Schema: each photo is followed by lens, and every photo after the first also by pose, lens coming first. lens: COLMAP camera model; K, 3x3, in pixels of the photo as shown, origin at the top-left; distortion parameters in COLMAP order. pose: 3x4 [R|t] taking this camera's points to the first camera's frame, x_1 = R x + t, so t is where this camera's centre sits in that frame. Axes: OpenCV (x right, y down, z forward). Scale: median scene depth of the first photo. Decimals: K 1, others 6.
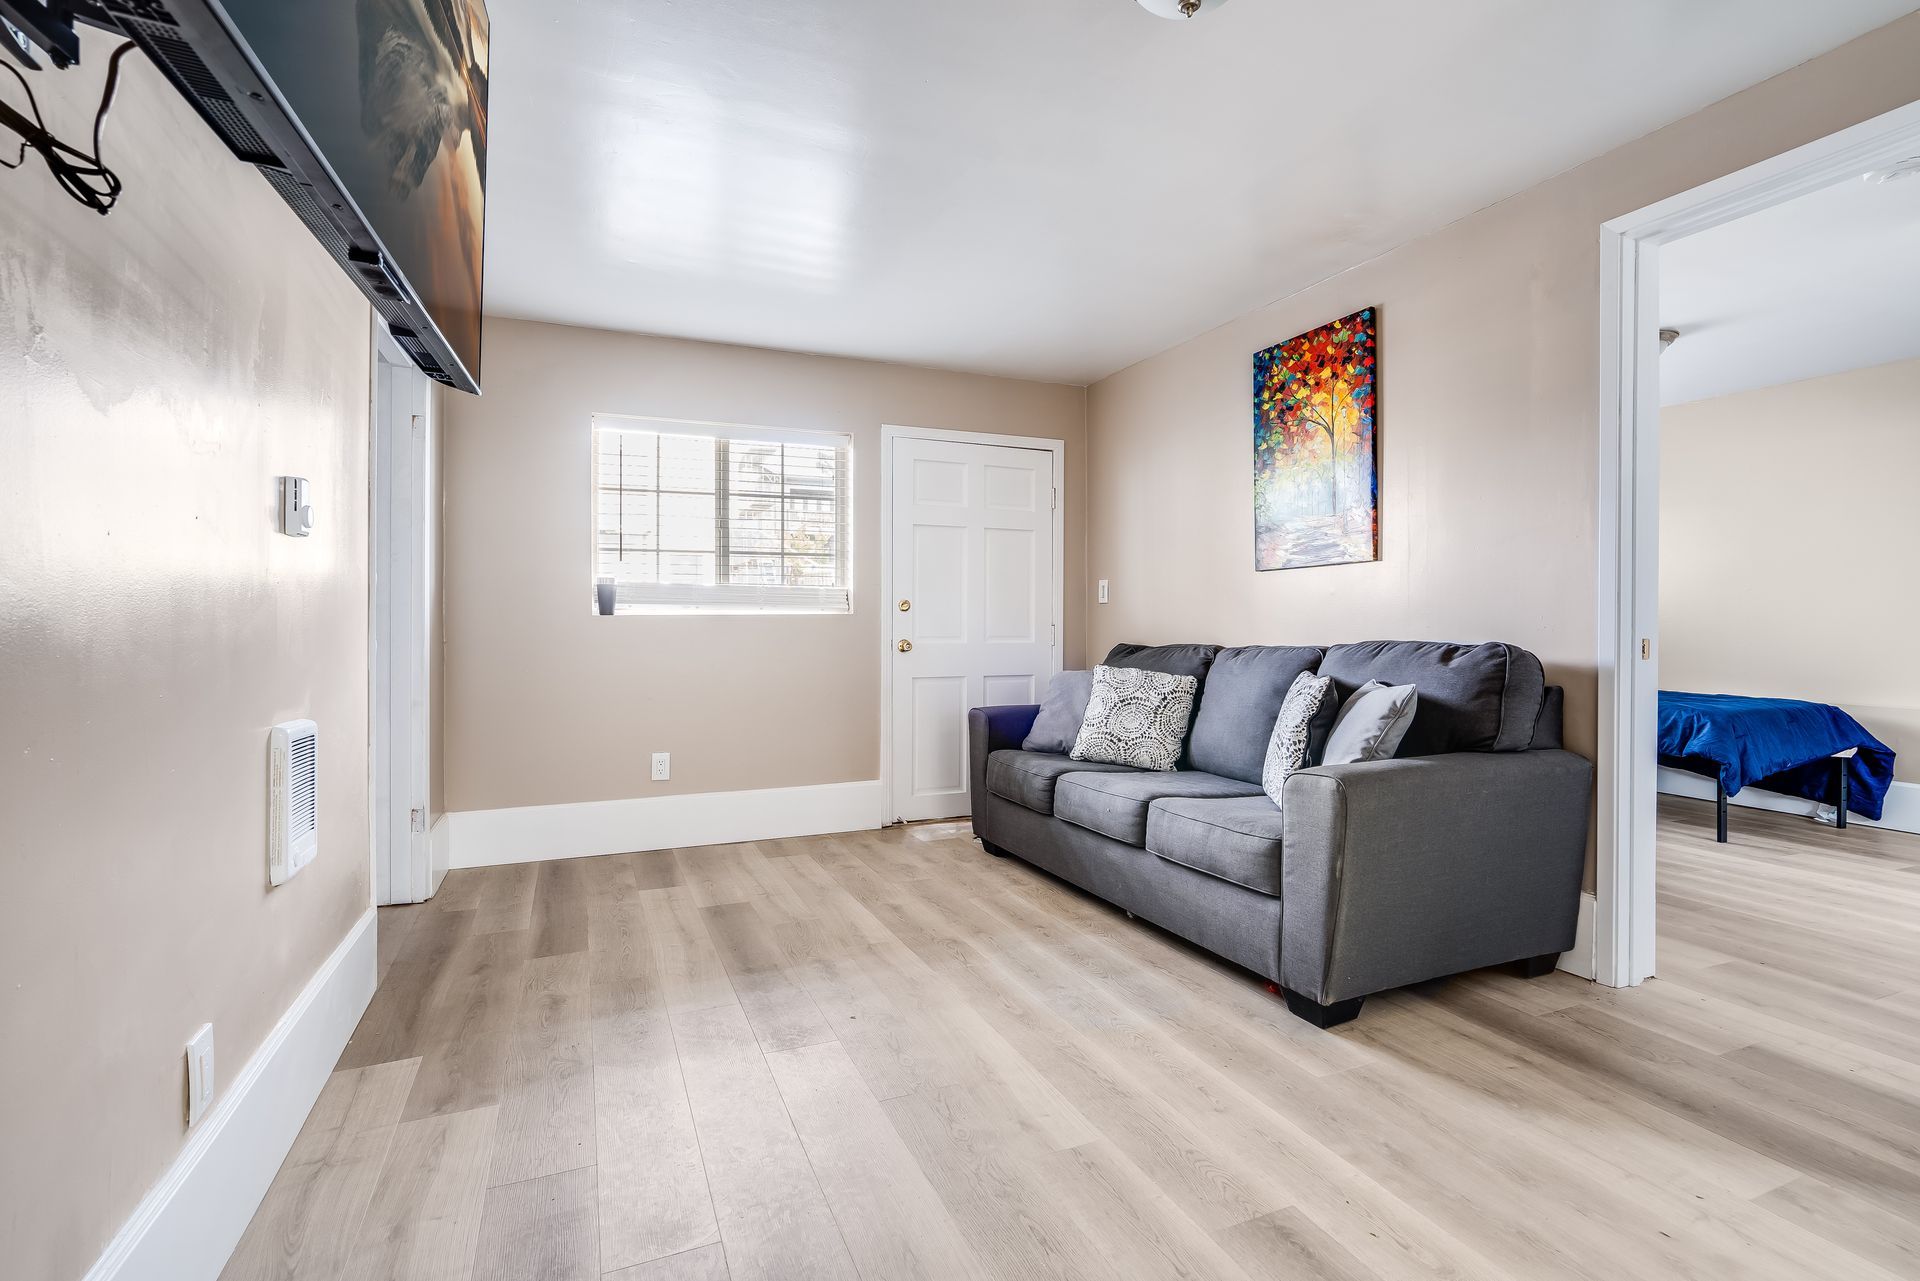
lens RADIAL K [[876.3, 0, 953.8], [0, 876.3, 623.8], [0, 0, 1]] dist [0.002370, 0.000289]
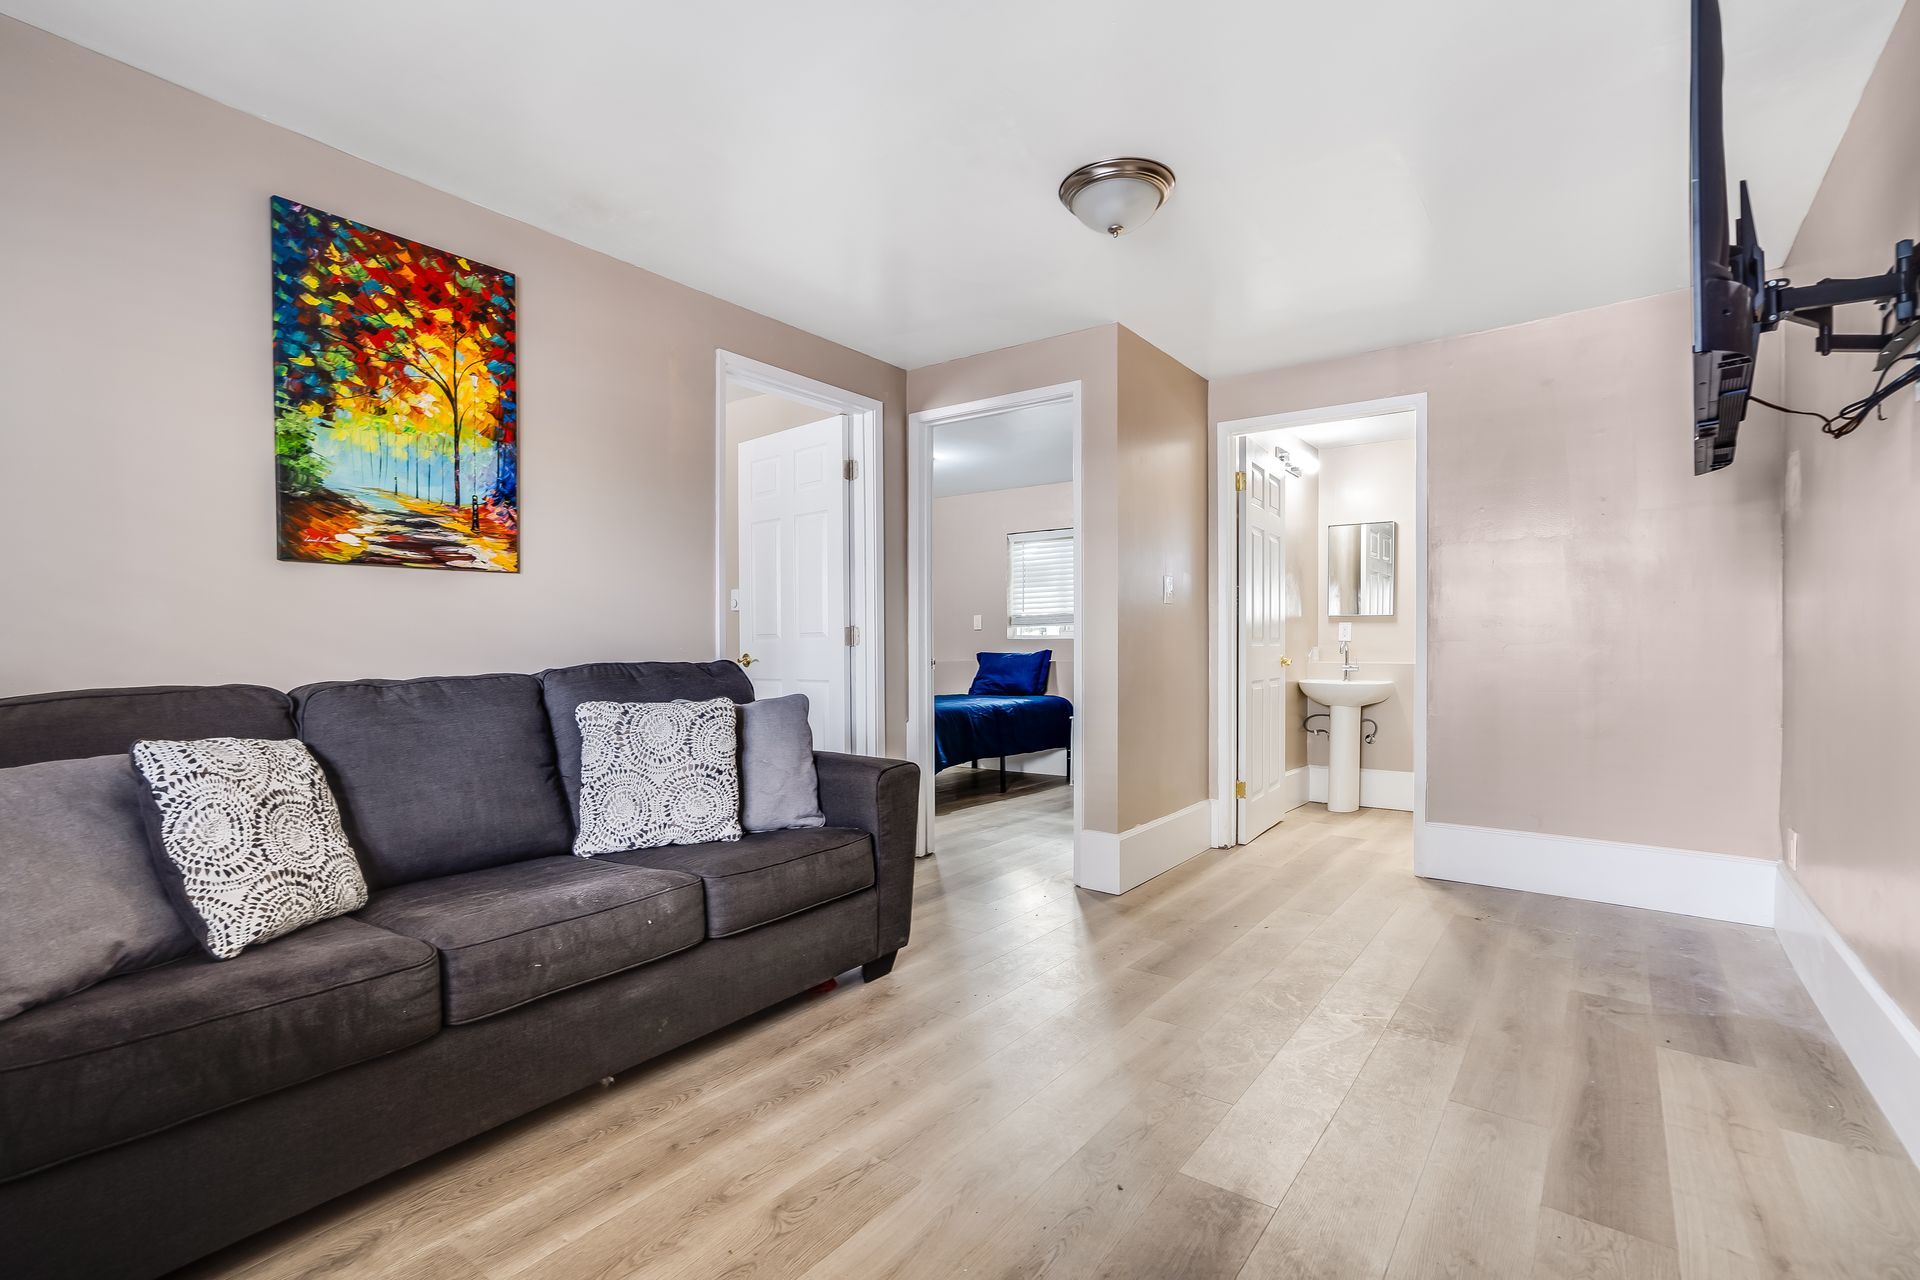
lens RADIAL K [[876.3, 0, 955.9], [0, 876.3, 658.6], [0, 0, 1]] dist [0.002370, 0.000289]
pose [[-0.483271, -0.003582, 0.875464, -0.449427], [0.009485, 0.999912, 0.009327, 0.007741], [-0.875419, 0.012811, -0.483194, 0.971673]]
